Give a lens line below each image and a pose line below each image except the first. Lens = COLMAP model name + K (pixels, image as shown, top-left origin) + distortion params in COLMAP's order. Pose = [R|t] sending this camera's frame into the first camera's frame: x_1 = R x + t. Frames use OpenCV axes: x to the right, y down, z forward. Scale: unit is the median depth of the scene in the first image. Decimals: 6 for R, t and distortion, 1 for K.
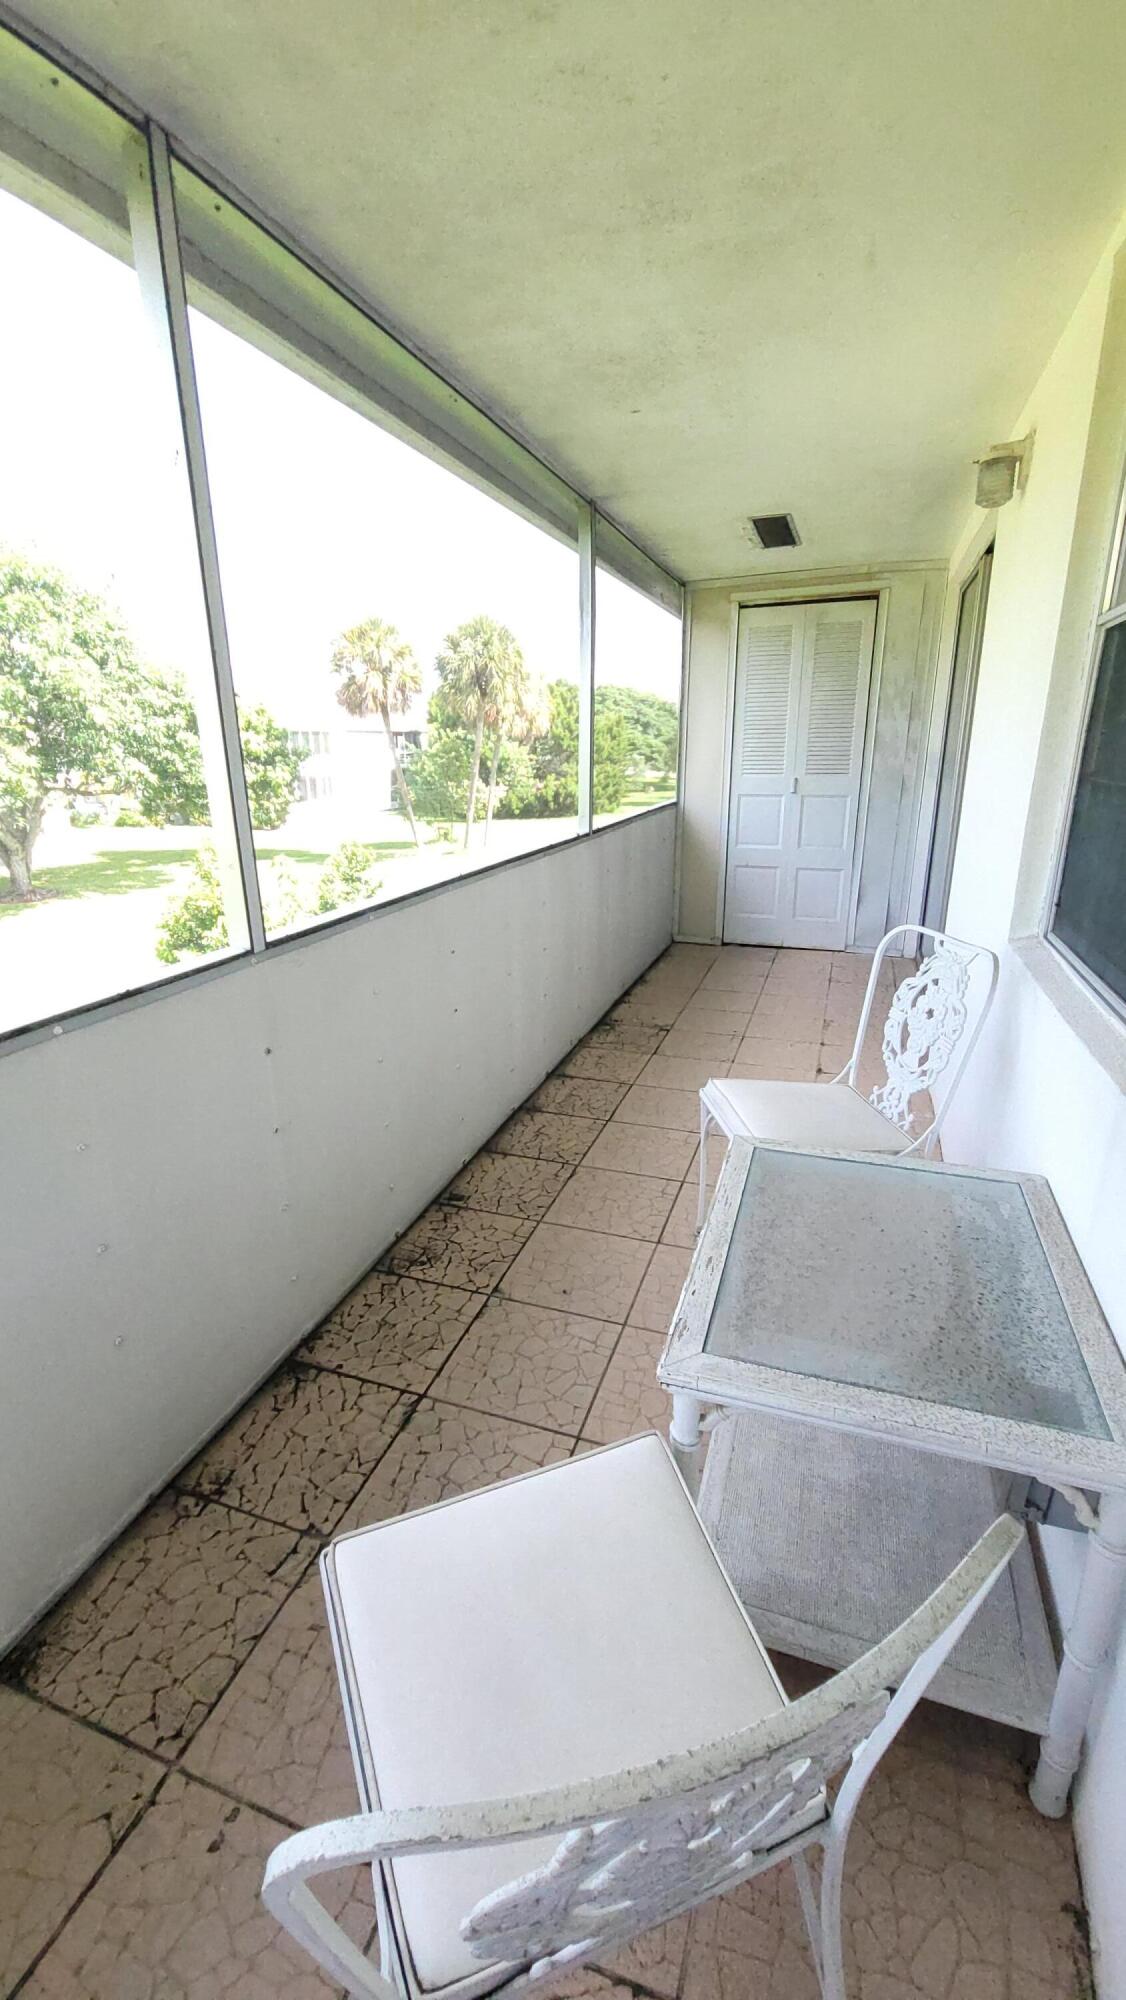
lens RADIAL K [[814.4, 0, 563.0], [0, 814.4, 1000.0], [0, 0, 1]] dist [-0.026012, 0.007039]
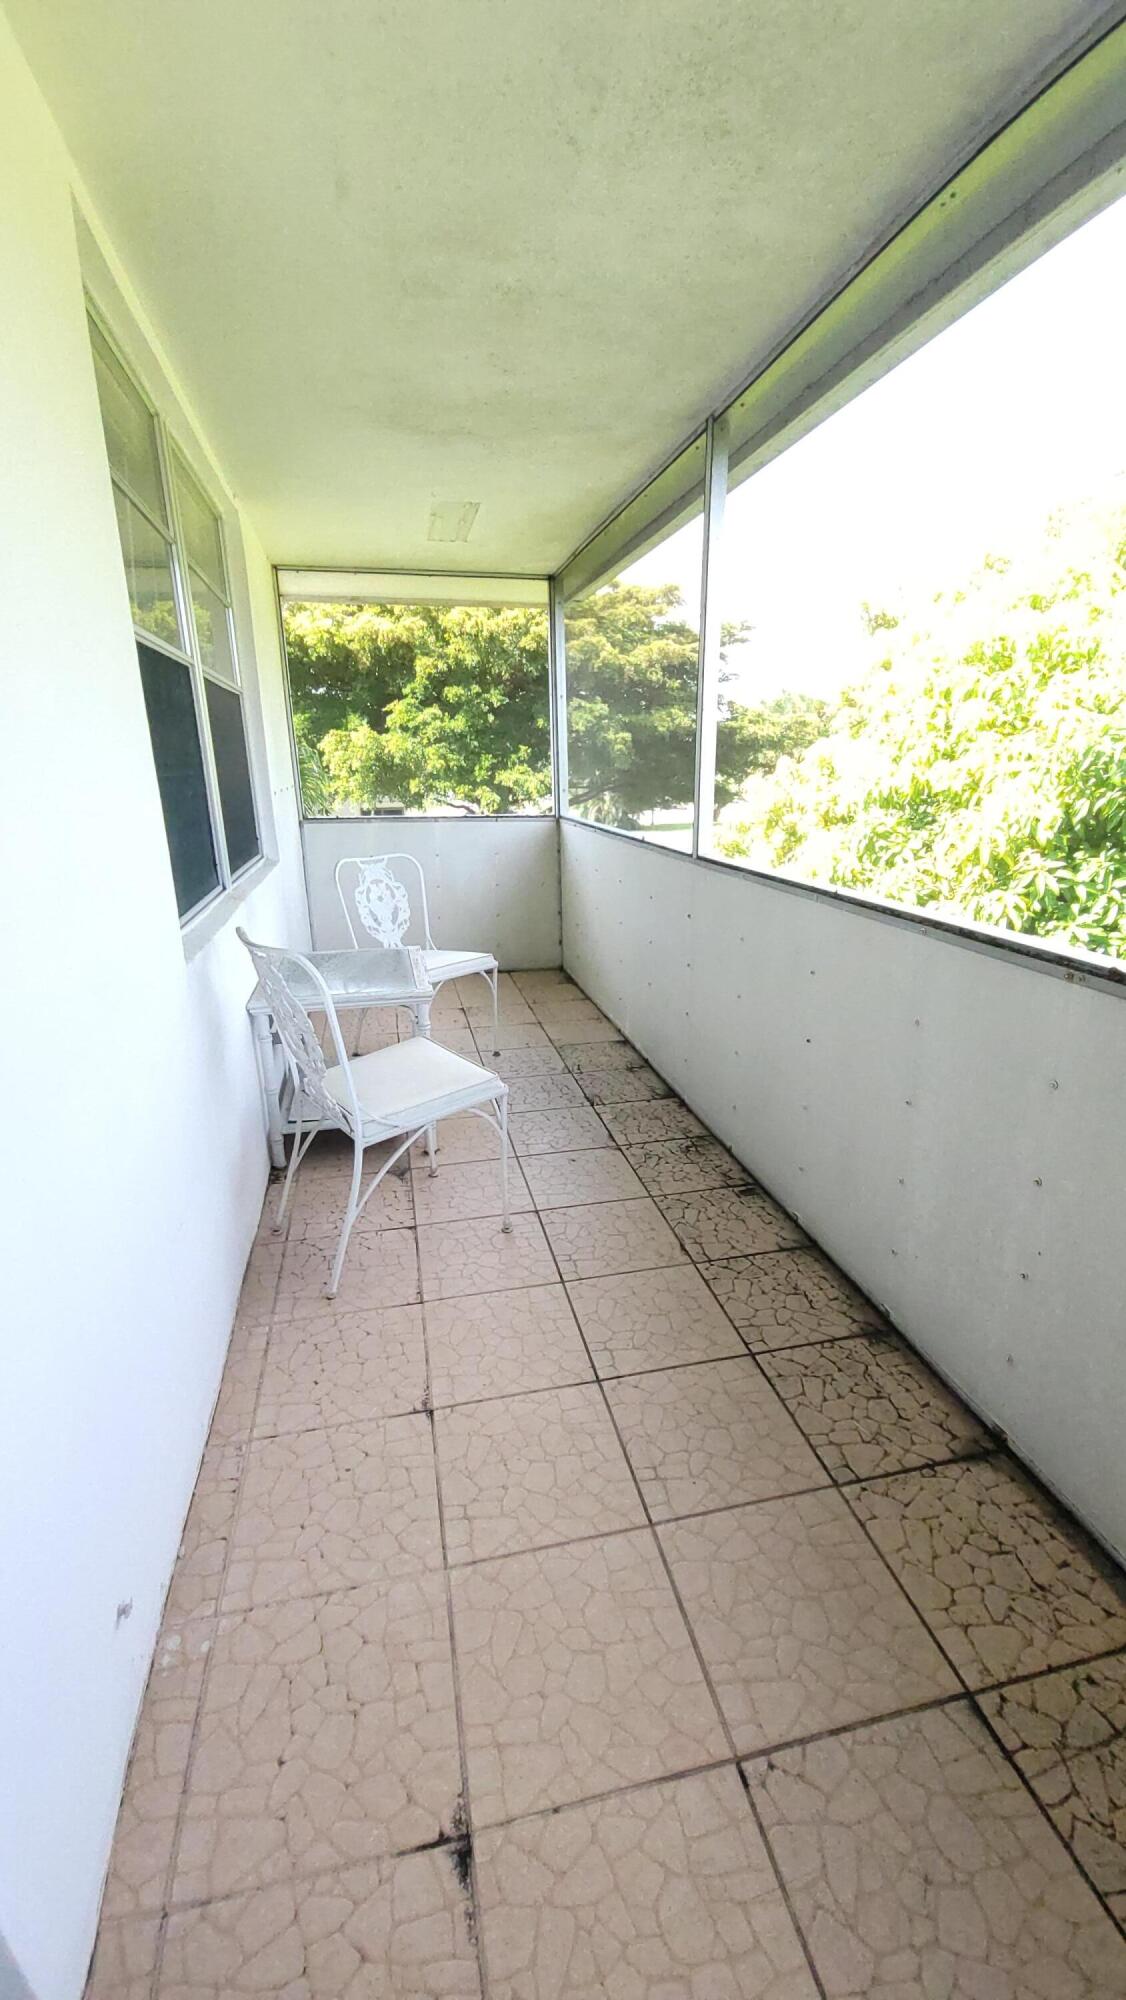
lens RADIAL K [[814.4, 0, 563.0], [0, 814.4, 1000.0], [0, 0, 1]] dist [-0.026012, 0.007039]
pose [[-0.847517, 0.169895, -0.502842, 0.545567], [-0.139186, 0.843092, 0.519445, -0.460189], [0.512193, 0.510227, -0.690888, 1.537776]]
